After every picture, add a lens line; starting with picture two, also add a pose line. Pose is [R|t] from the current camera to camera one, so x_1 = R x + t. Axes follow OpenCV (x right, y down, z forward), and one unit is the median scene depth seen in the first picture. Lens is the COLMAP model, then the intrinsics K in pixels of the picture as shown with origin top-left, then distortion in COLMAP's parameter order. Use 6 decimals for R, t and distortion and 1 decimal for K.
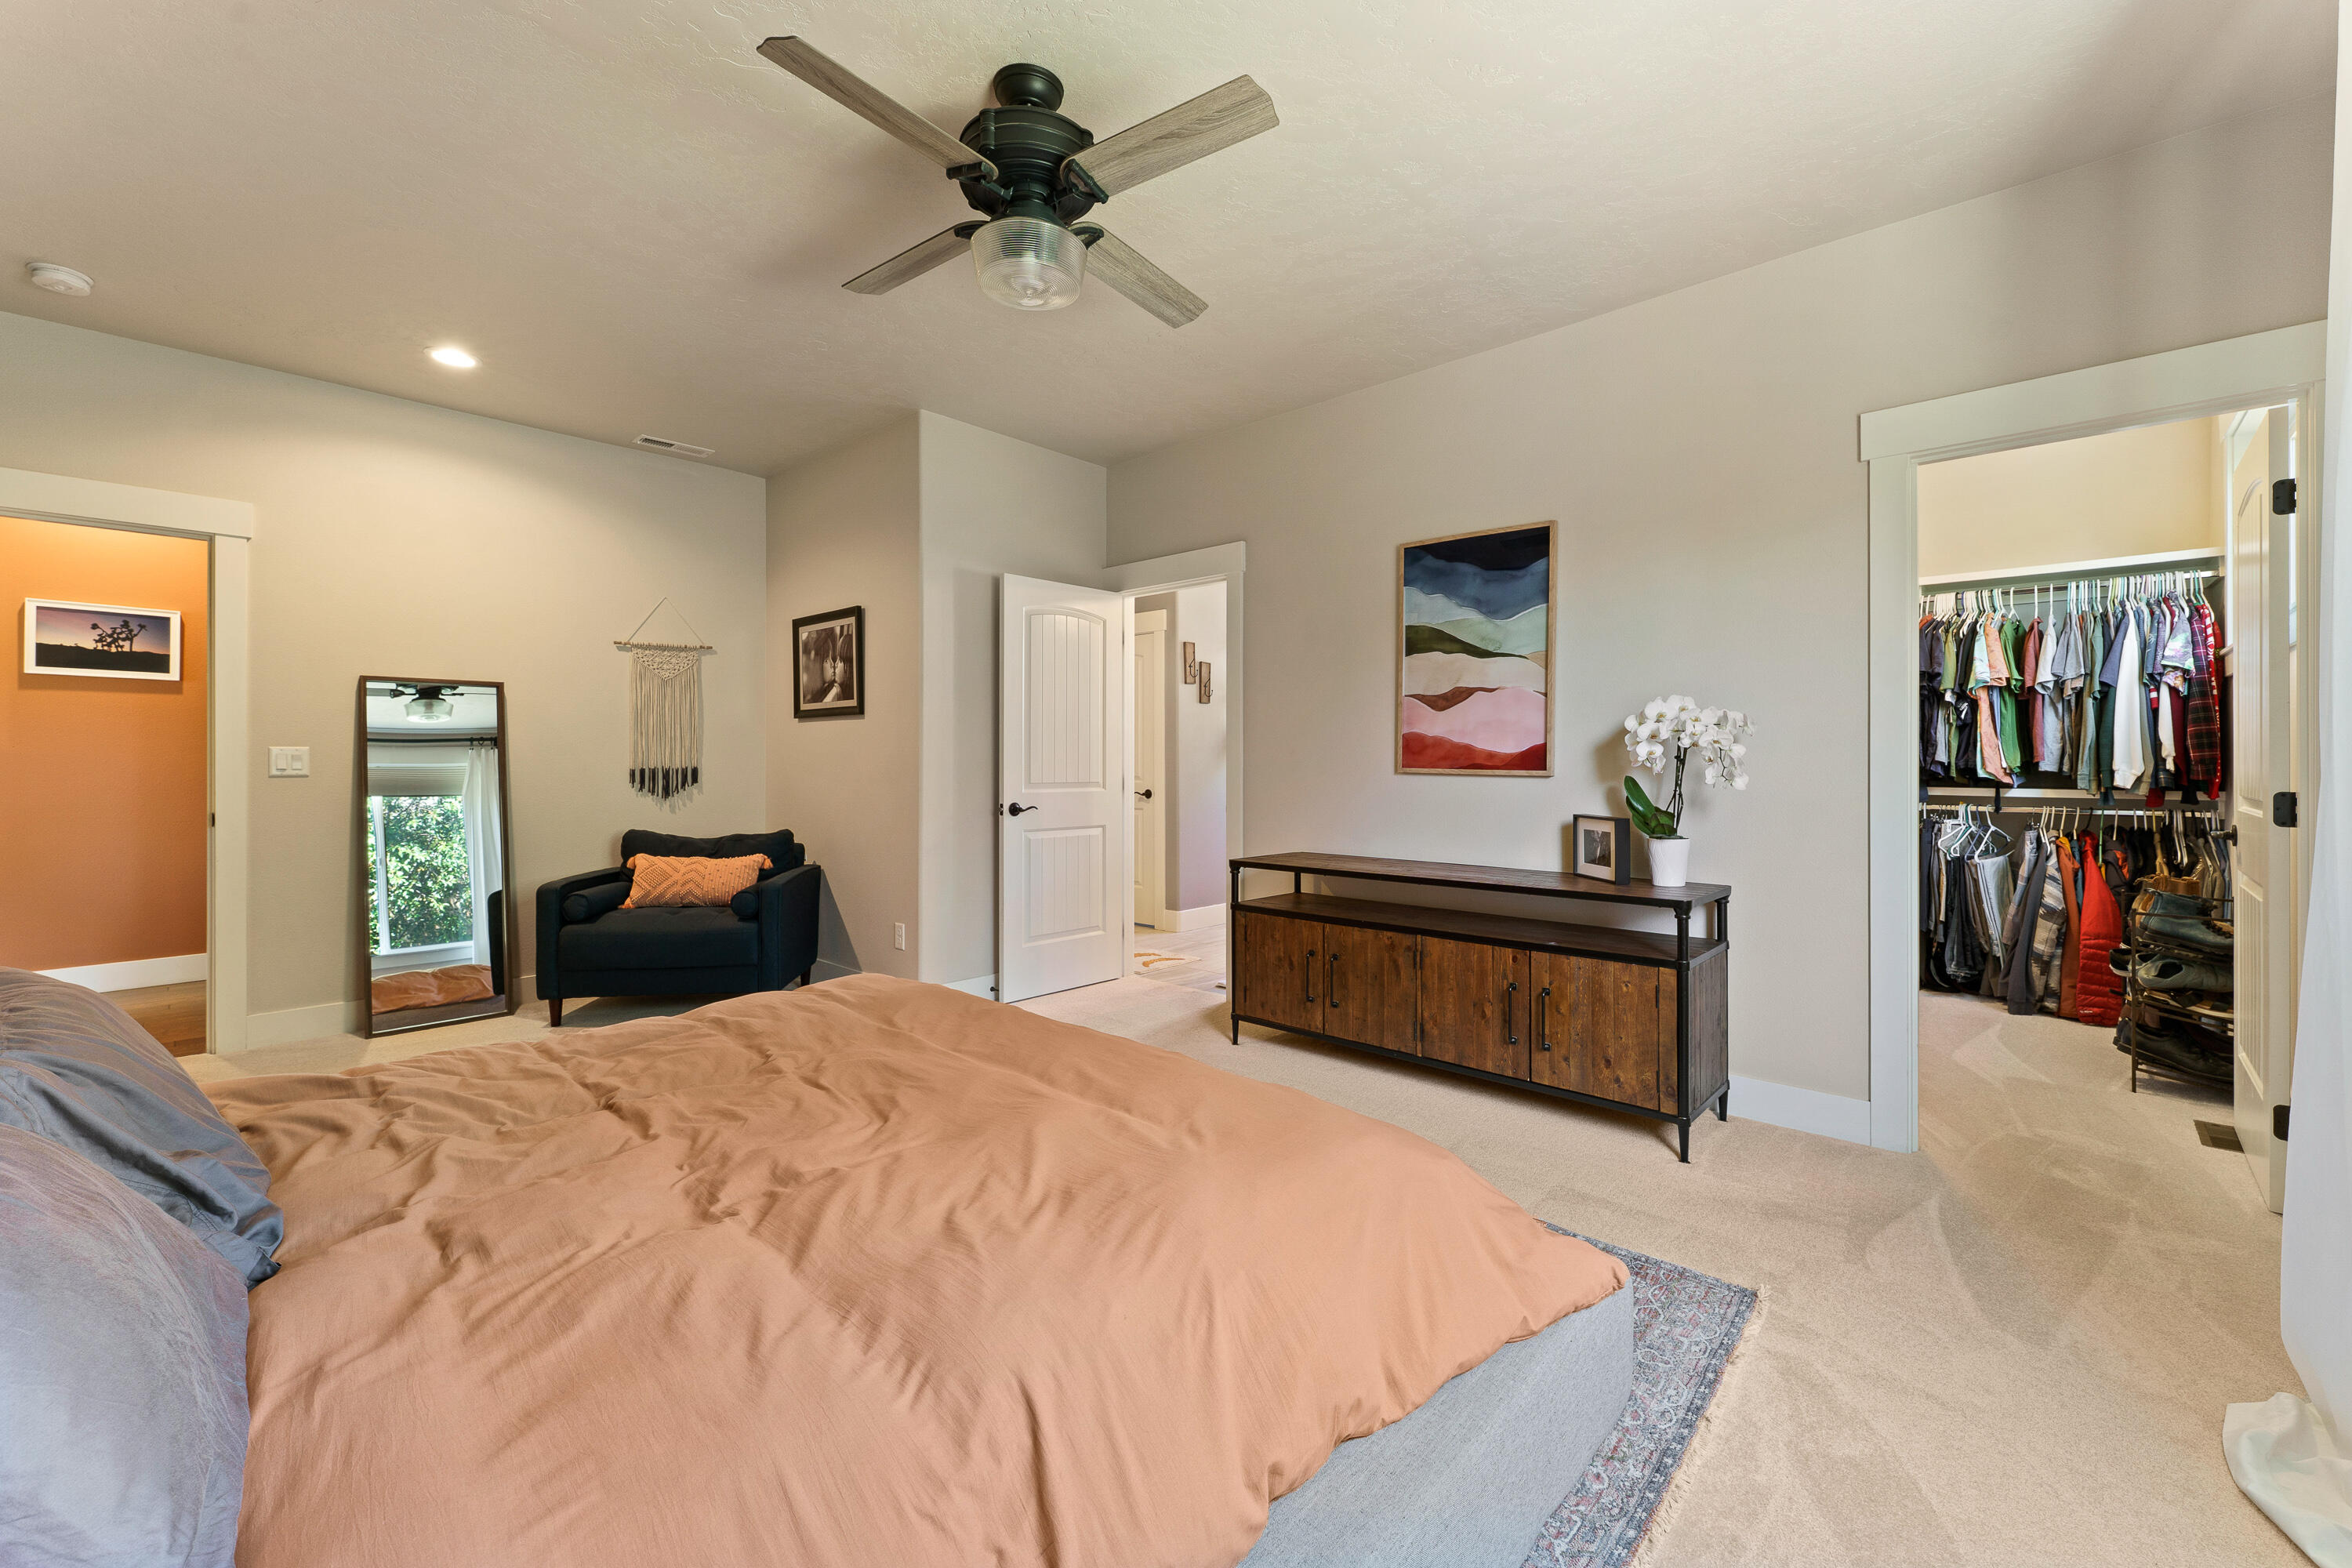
lens RADIAL K [[950.9, 0, 1177.0], [0, 950.9, 767.4], [0, 0, 1]] dist [0.001437, -0.000510]
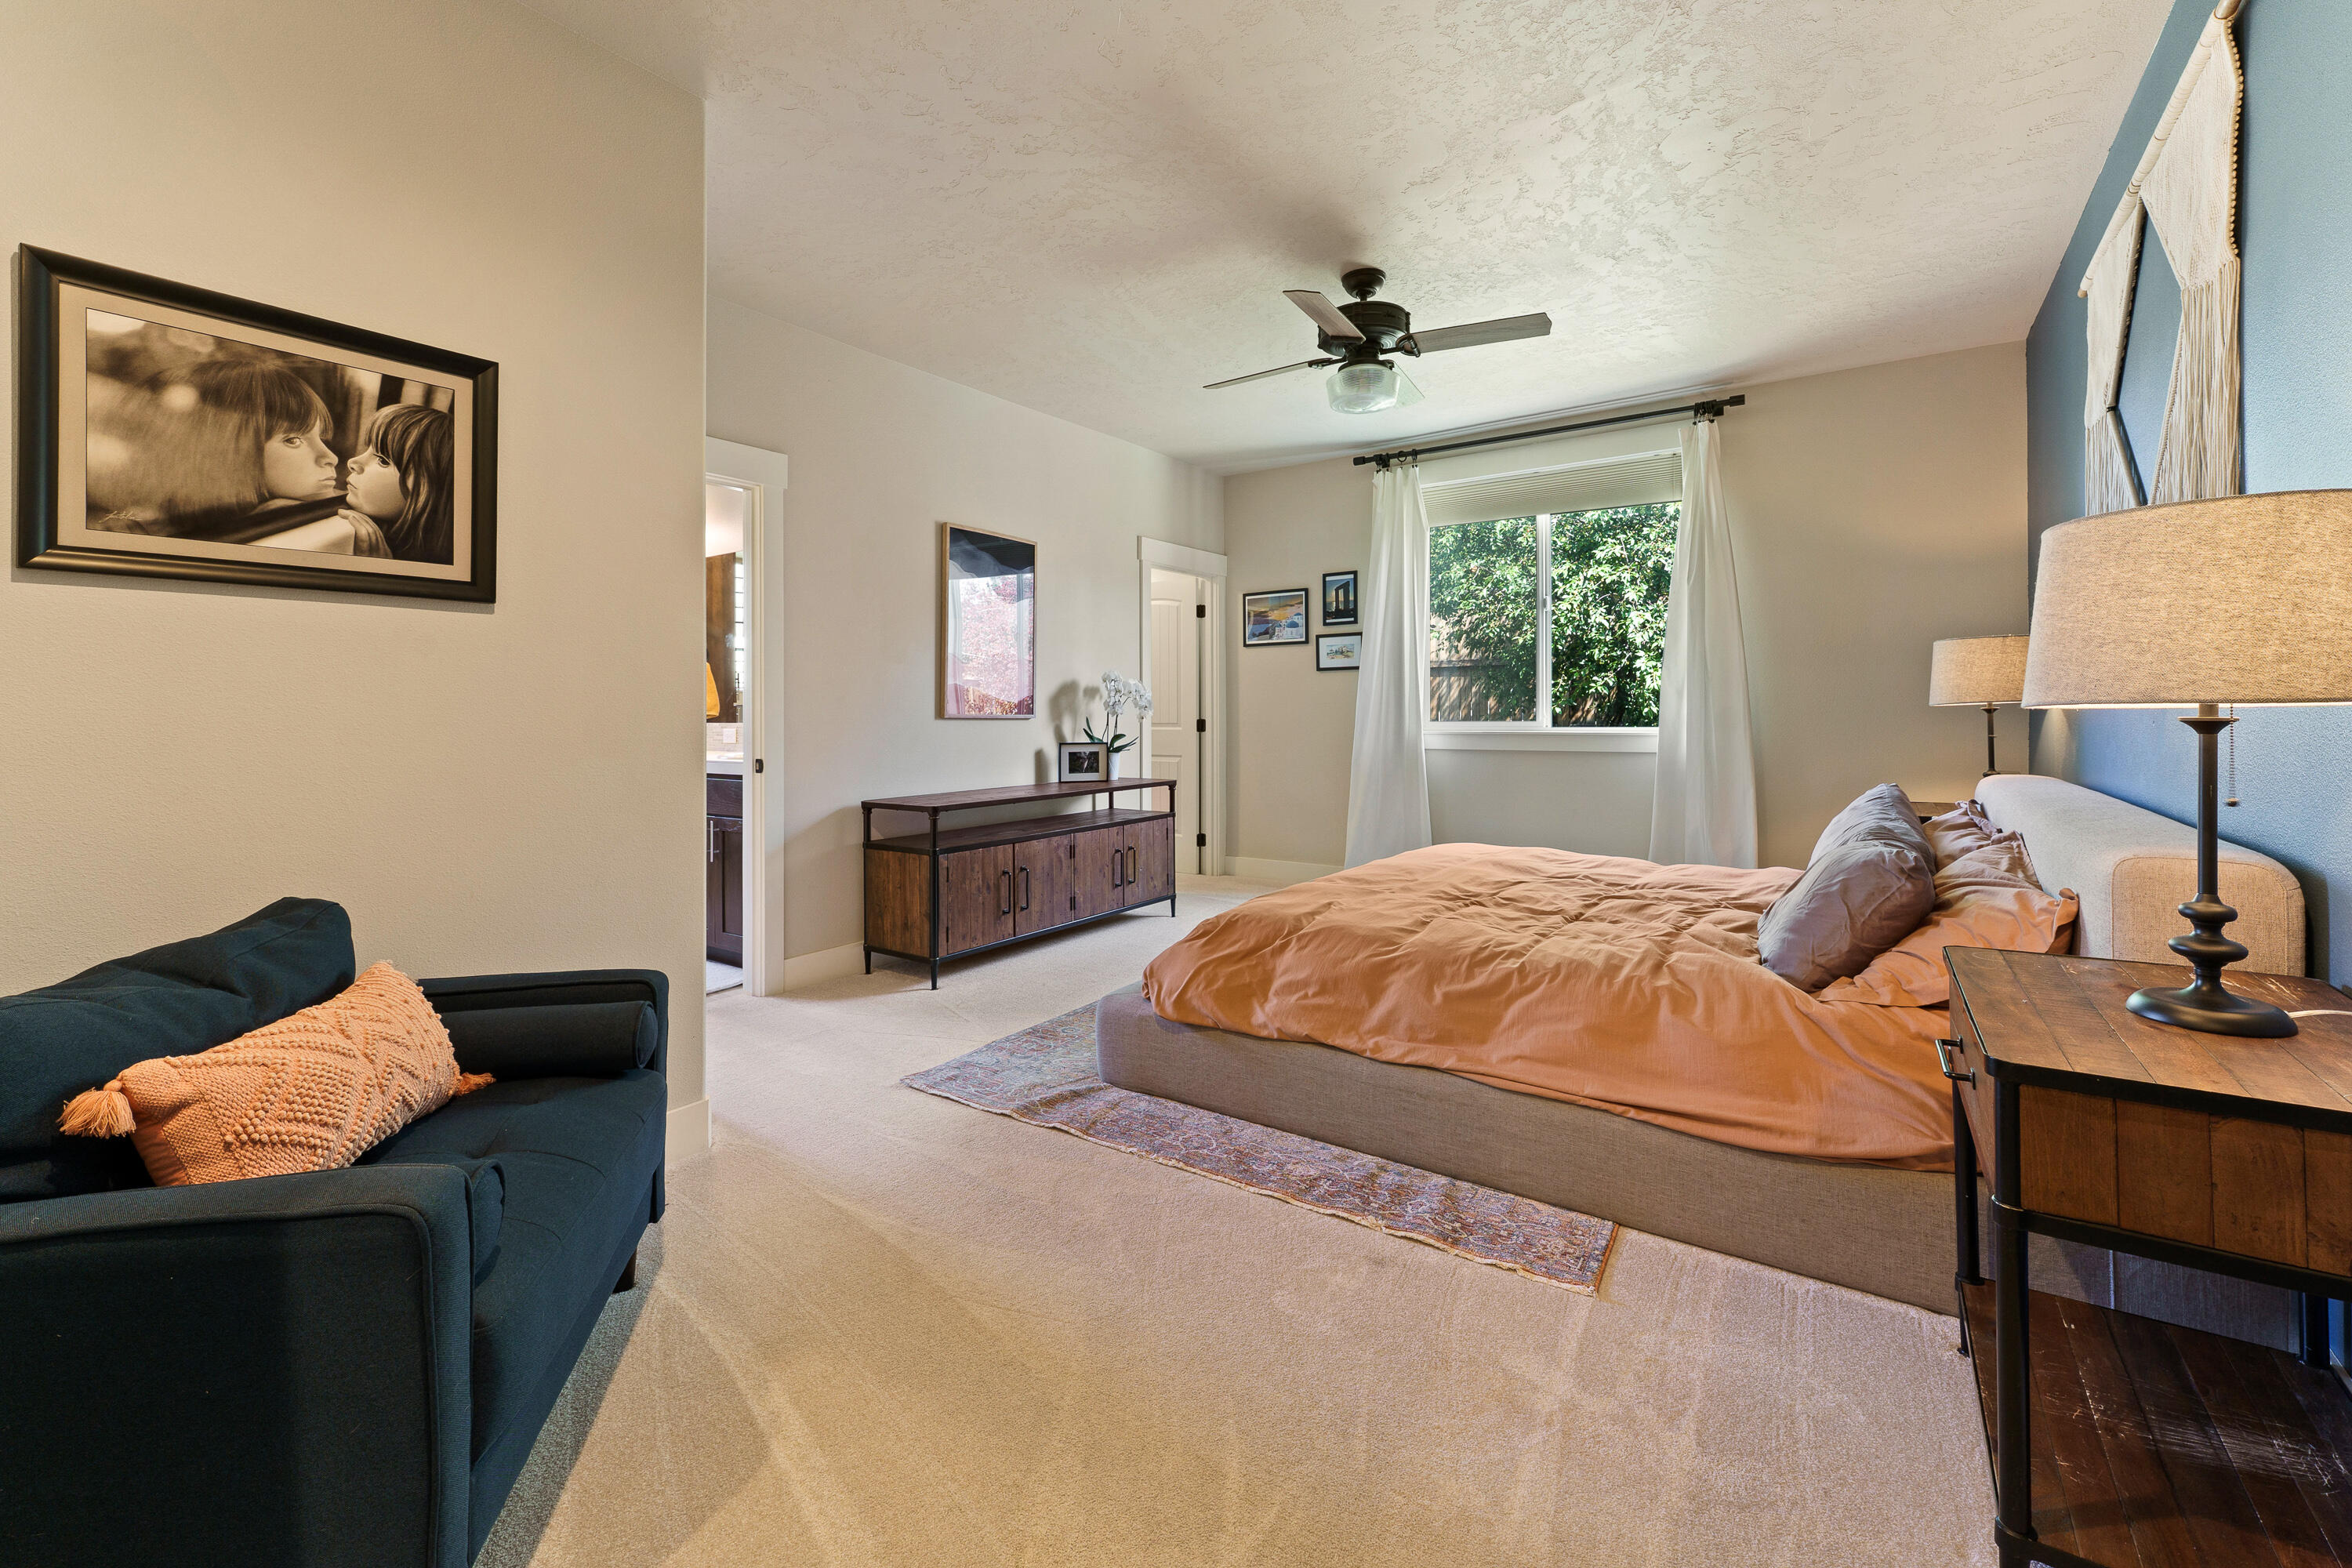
lens RADIAL K [[950.9, 0, 1194.6], [0, 950.9, 708.4], [0, 0, 1]] dist [0.001437, -0.000510]
pose [[-0.125042, 0.002151, 0.992149, -0.953026], [0.011940, 0.999928, -0.000663, -0.001004], [-0.992080, 0.011764, -0.125058, 0.835597]]
